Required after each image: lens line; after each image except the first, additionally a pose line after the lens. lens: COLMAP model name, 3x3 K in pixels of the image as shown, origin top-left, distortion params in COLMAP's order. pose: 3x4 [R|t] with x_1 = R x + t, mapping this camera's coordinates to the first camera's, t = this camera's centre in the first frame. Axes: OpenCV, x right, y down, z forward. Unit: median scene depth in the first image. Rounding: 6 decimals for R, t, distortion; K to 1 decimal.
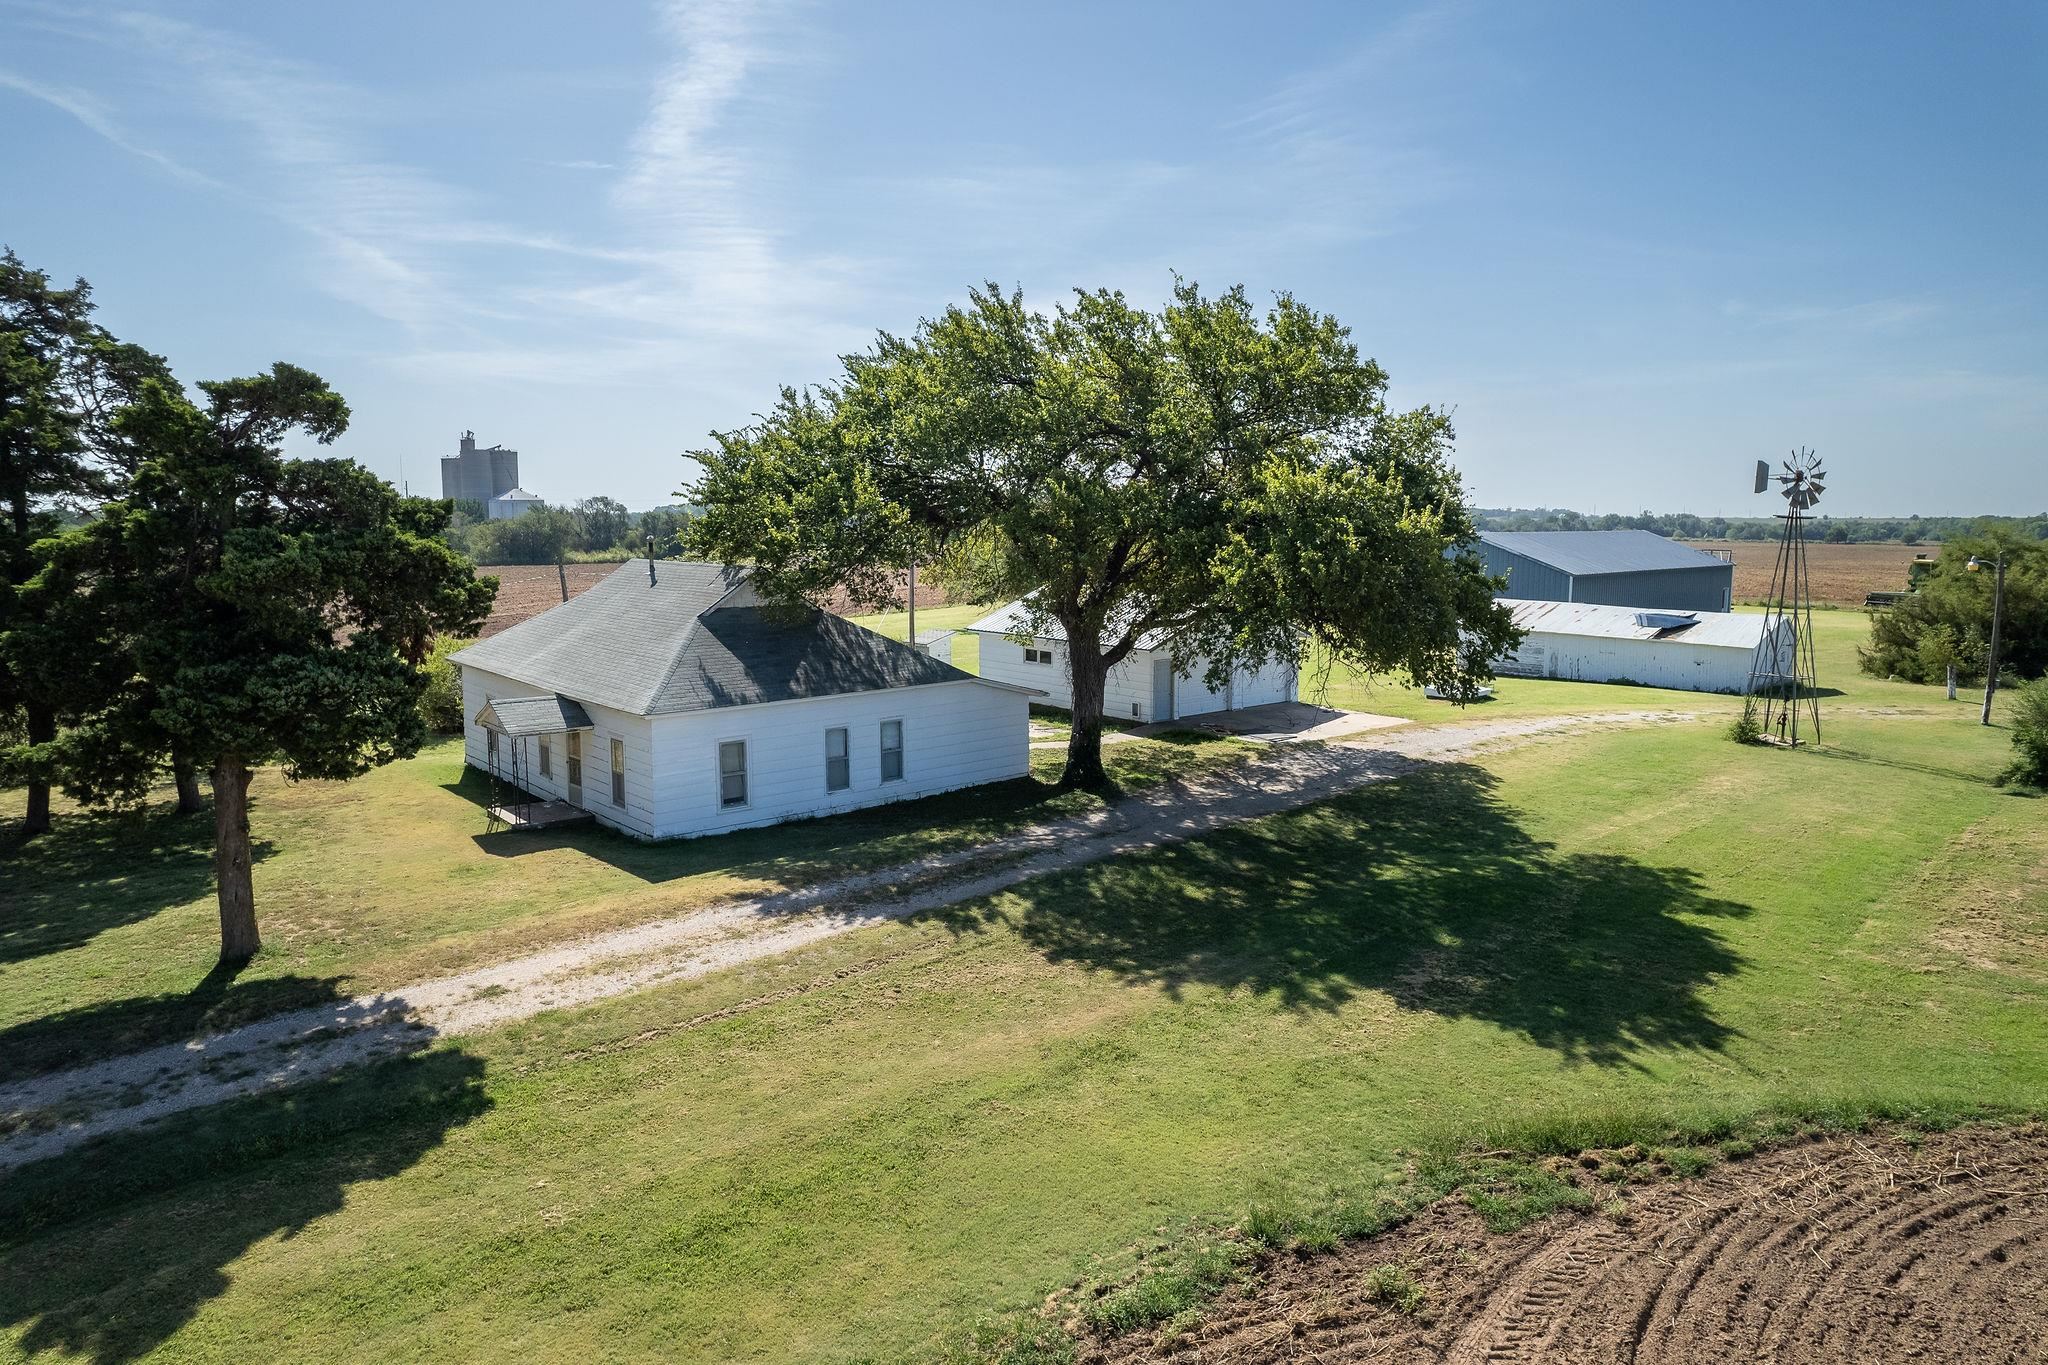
lens RADIAL K [[1310.1, 0, 1043.8], [0, 1310.1, 721.1], [0, 0, 1]] dist [-0.073129, 0.062383]
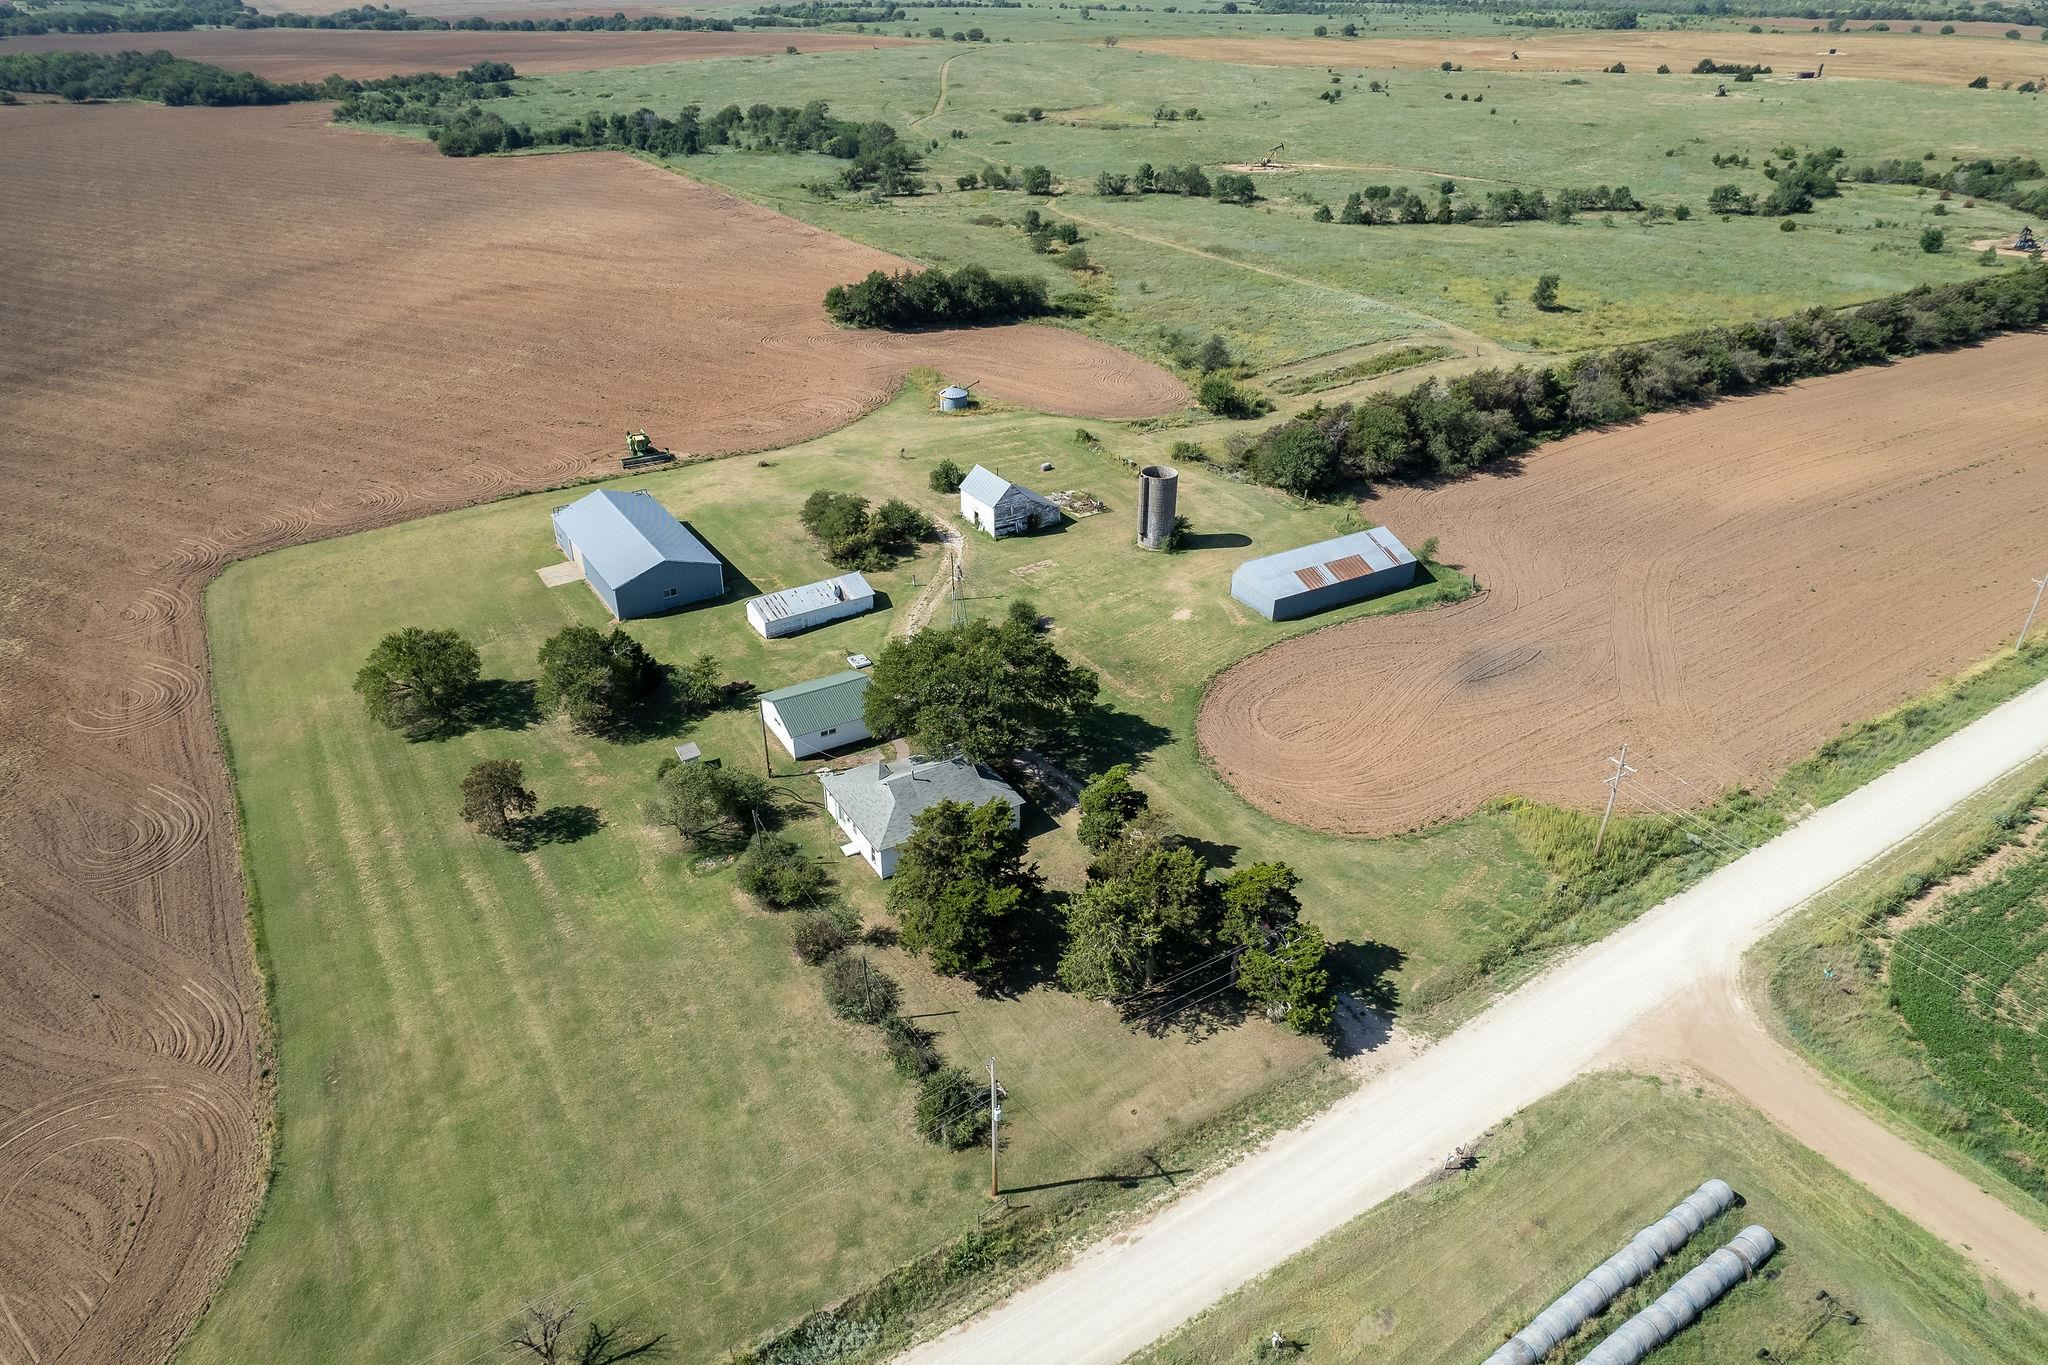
lens RADIAL K [[1310.1, 0, 1016.1], [0, 1310.1, 681.2], [0, 0, 1]] dist [-0.073129, 0.062383]
pose [[0.191031, -0.495852, 0.847135, -3.580710], [0.152942, 0.867524, 0.473297, -2.254906], [-0.969596, 0.039148, 0.241561, 0.078397]]
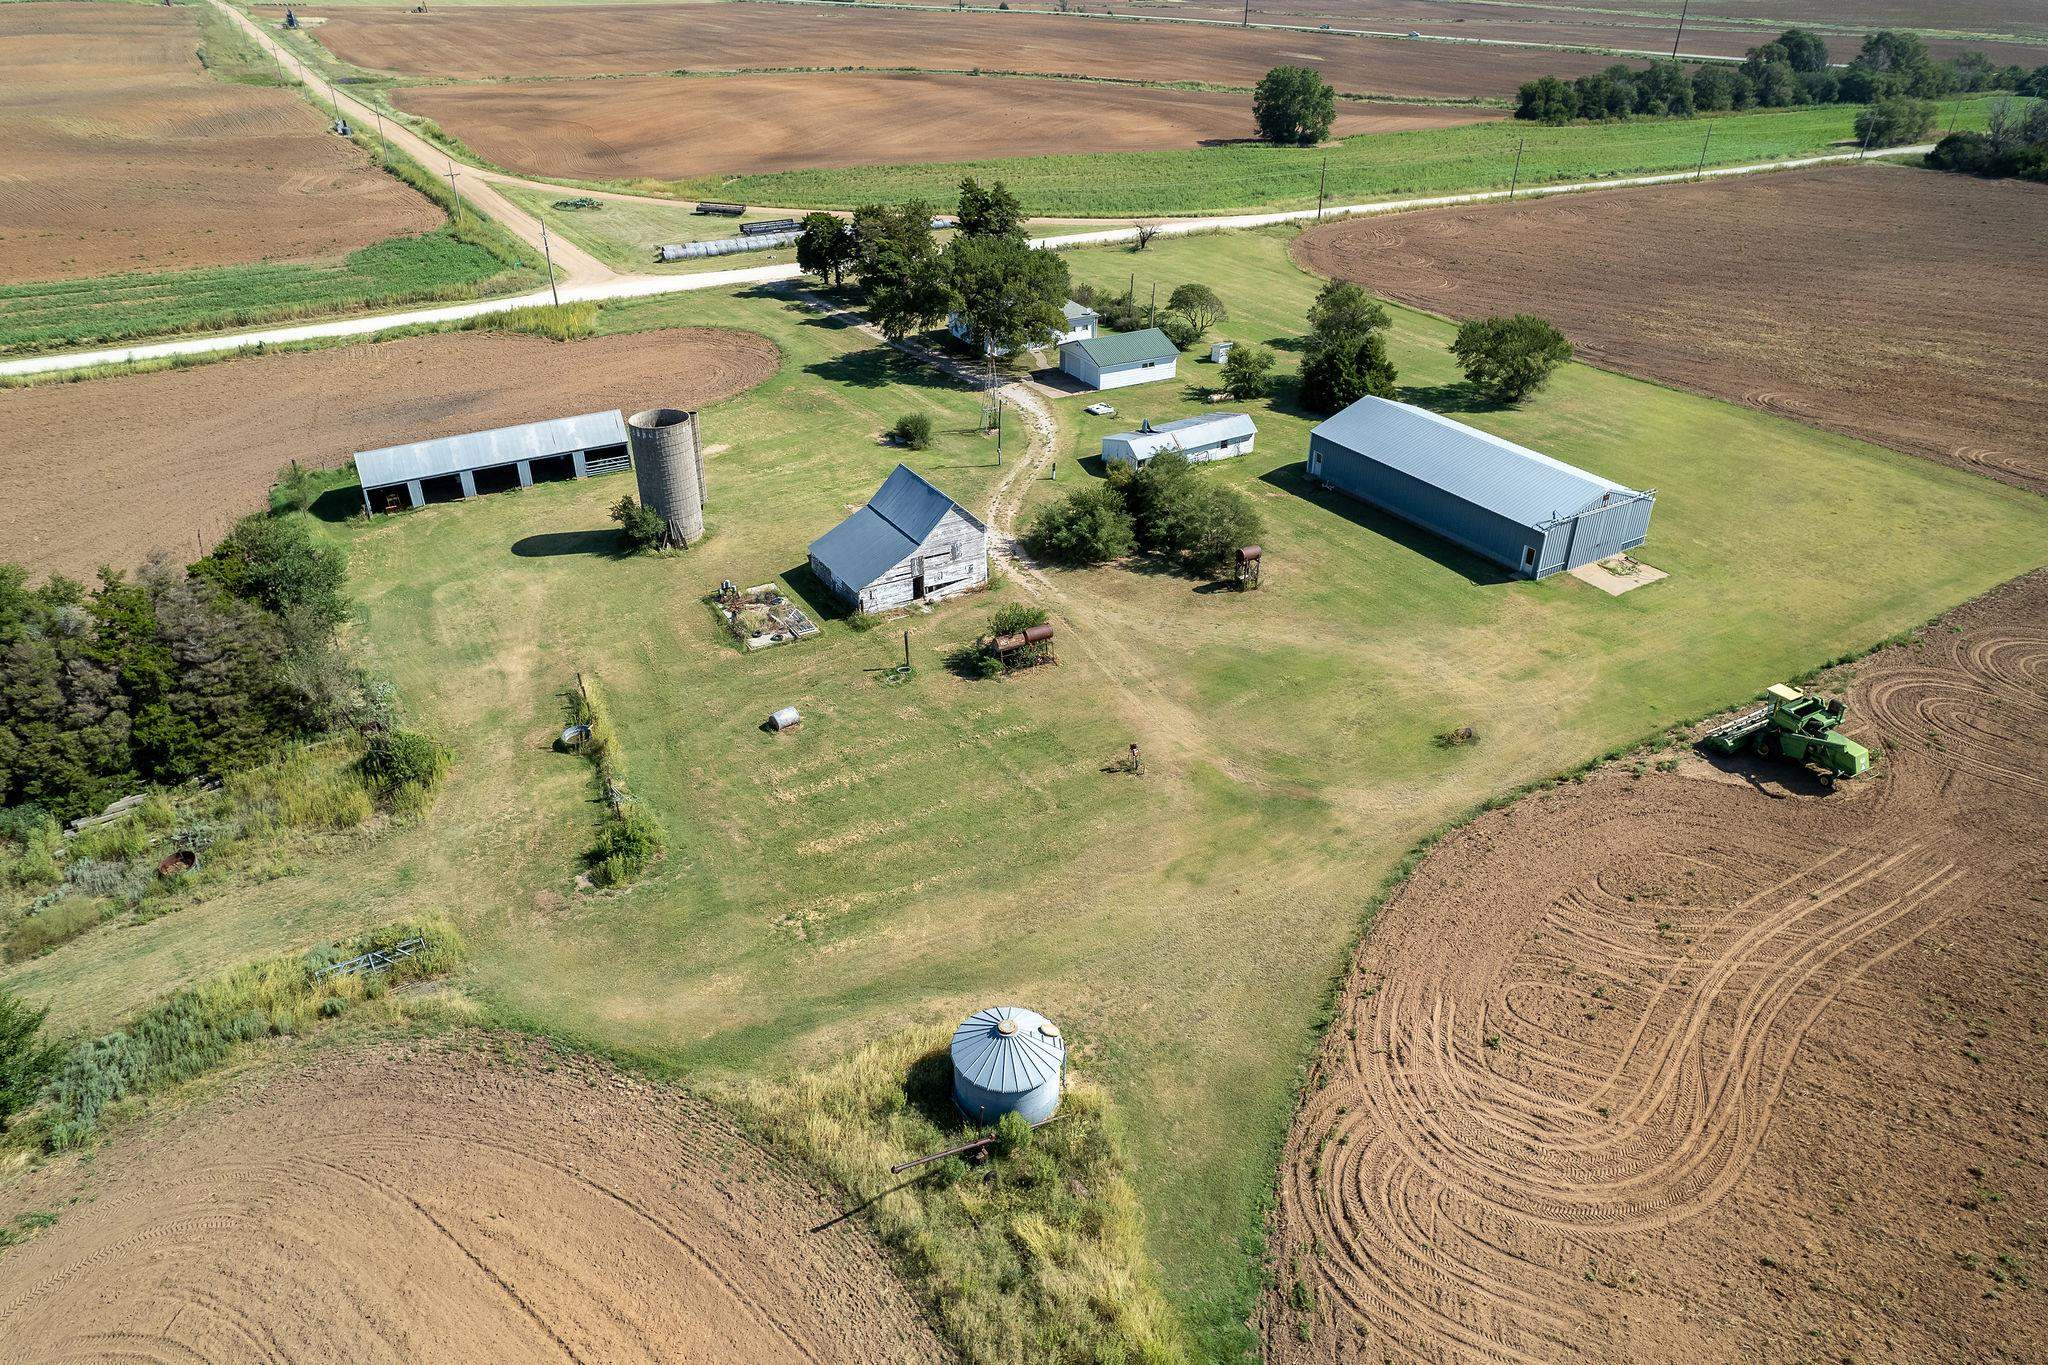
lens RADIAL K [[1310.1, 0, 1012.4], [0, 1310.1, 676.4], [0, 0, 1]] dist [-0.073129, 0.062383]
pose [[-0.219011, 0.486073, -0.846030, 5.043019], [-0.158566, 0.837824, 0.522406, -1.618432], [0.962752, 0.248564, -0.106418, 2.297706]]
